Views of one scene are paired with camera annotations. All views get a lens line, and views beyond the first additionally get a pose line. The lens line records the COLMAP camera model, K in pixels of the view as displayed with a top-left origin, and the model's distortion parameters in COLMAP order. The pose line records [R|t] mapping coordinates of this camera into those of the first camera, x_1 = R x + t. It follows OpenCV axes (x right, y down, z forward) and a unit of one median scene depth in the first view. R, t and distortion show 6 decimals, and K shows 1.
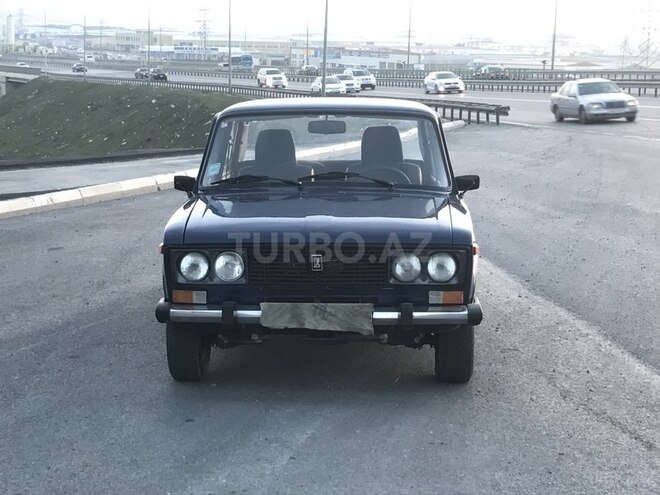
lens RADIAL K [[1442.2, 0, 330.0], [0, 1442.2, 247.5], [0, 0, 1]] dist [0.002436, -0.034503]
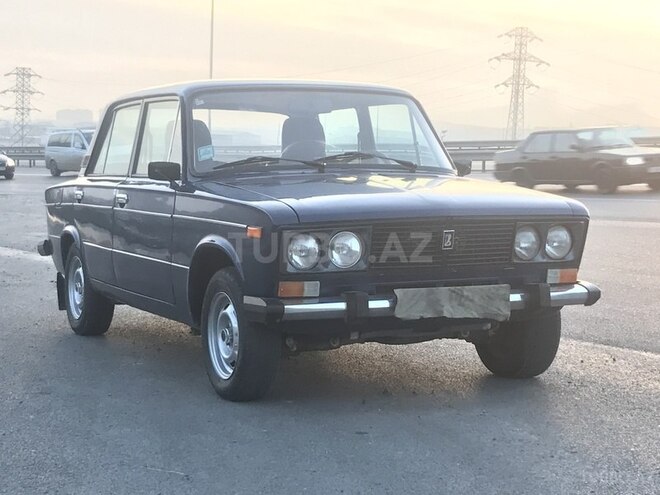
lens RADIAL K [[1442.2, 0, 330.0], [0, 1442.2, 247.5], [0, 0, 1]] dist [0.002436, -0.034503]
pose [[0.898667, -0.033260, 0.437369, -0.442881], [0.057481, 0.997452, -0.042254, 0.046601], [-0.434849, 0.063112, 0.898289, 0.254715]]
